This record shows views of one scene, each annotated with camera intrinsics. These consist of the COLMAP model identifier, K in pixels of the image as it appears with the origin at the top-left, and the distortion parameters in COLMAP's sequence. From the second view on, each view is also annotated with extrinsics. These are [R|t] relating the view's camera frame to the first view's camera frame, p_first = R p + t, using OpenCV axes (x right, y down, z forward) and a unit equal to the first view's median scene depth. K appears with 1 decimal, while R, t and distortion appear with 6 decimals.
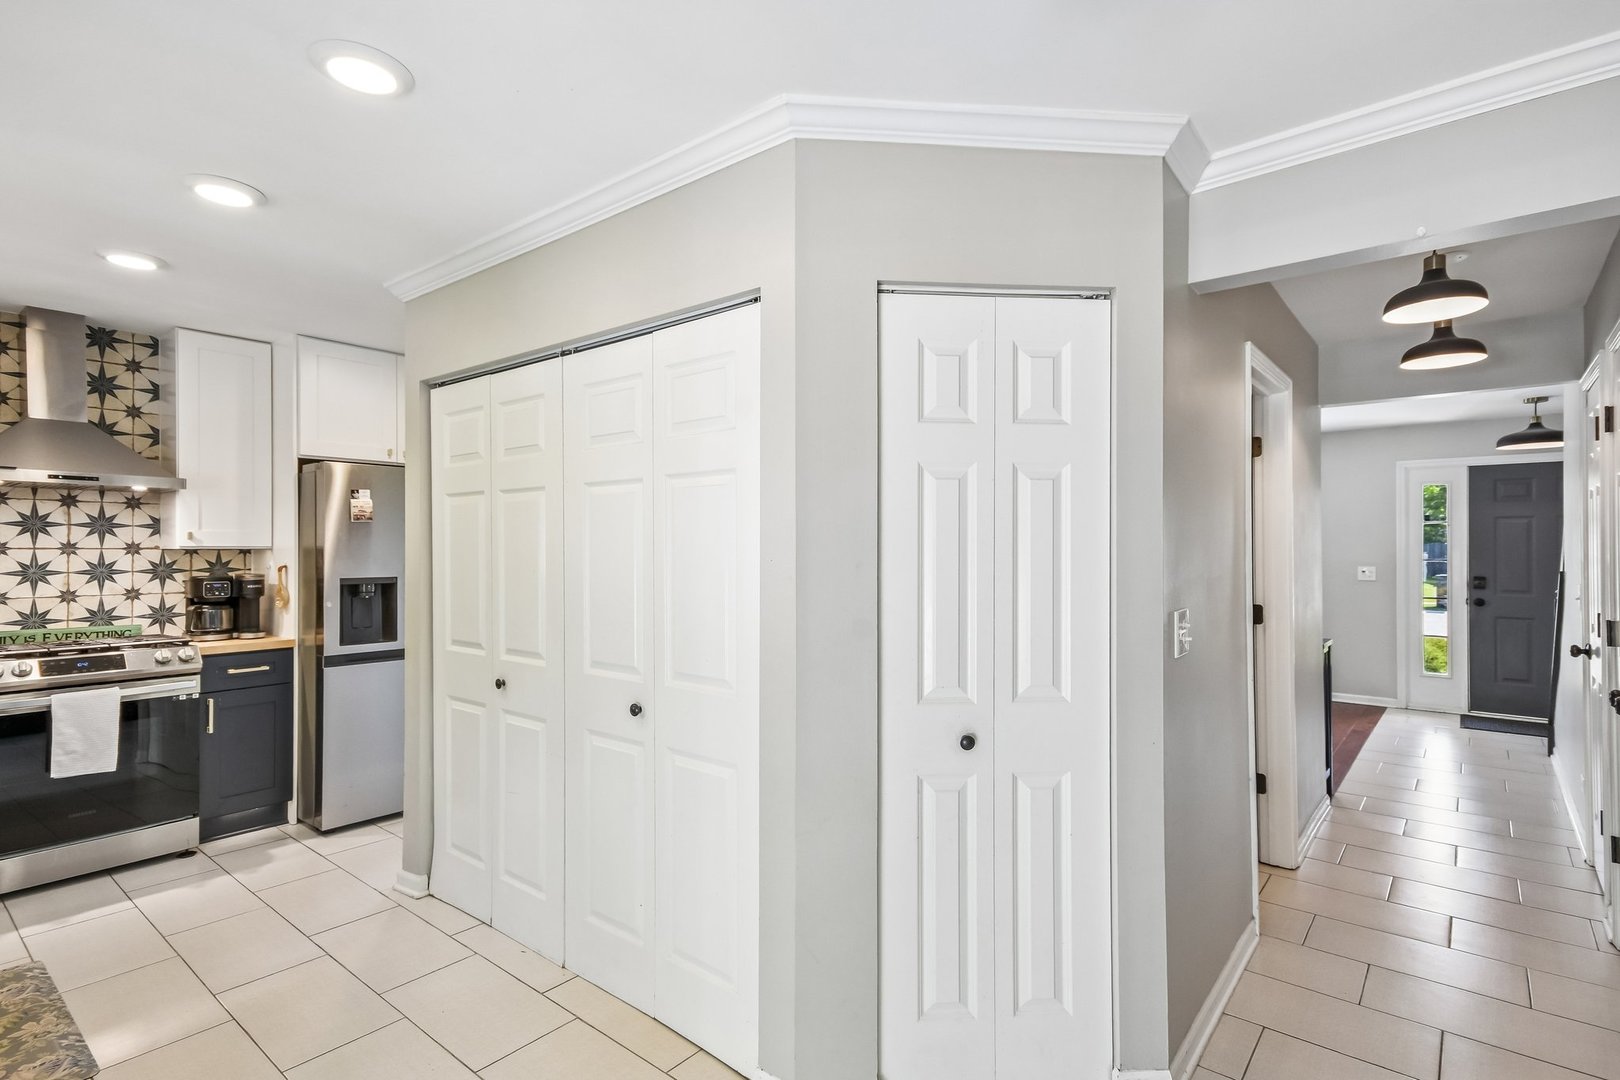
lens RADIAL K [[800.4, 0, 813.9], [0, 800.4, 548.7], [0, 0, 1]] dist [0.036701, -0.000014]
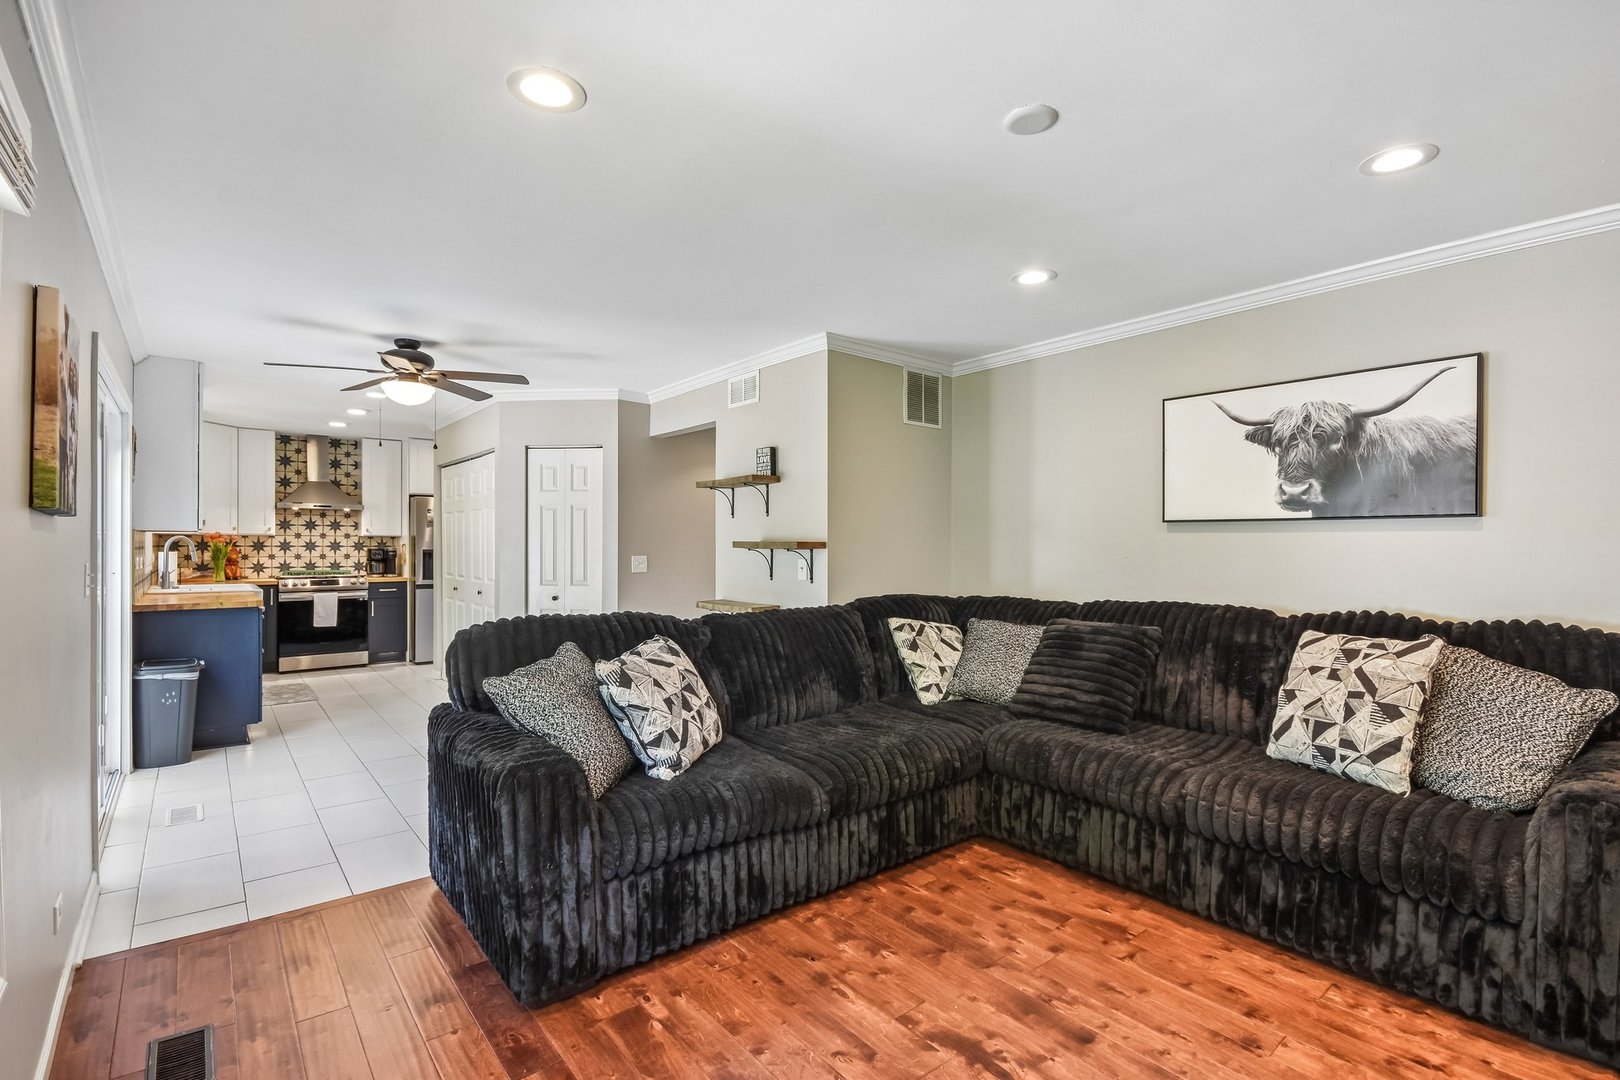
lens RADIAL K [[748.3, 0, 812.3], [0, 748.3, 549.0], [0, 0, 1]] dist [-0.000820, -0.000107]
pose [[0.980655, 0.005035, -0.195680, 0.841697], [-0.003755, 0.999969, 0.006913, 0.016829], [0.195709, -0.006045, 0.980643, -0.778652]]
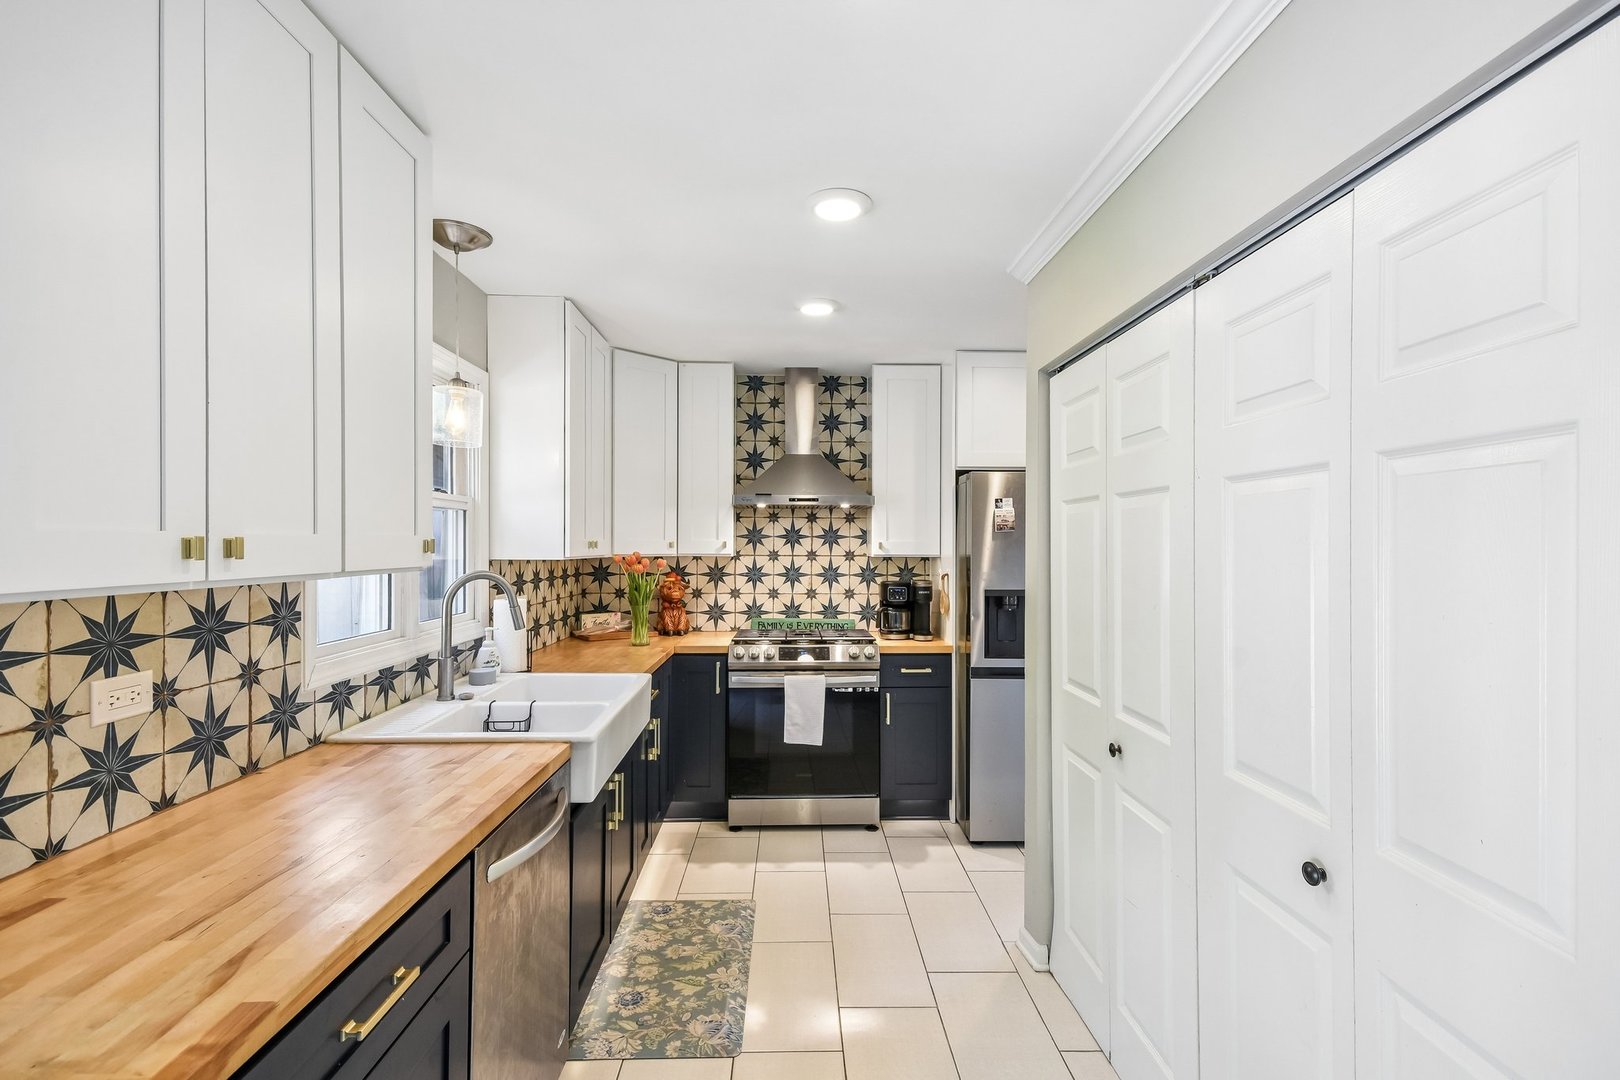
lens RADIAL K [[760.4, 0, 812.9], [0, 760.4, 547.8], [0, 0, 1]] dist [0.001719, 0.000424]
pose [[0.662567, 0.005754, -0.748981, -0.032790], [-0.002866, 0.999983, 0.005147, -0.018161], [0.748997, -0.001264, 0.662572, 0.230160]]
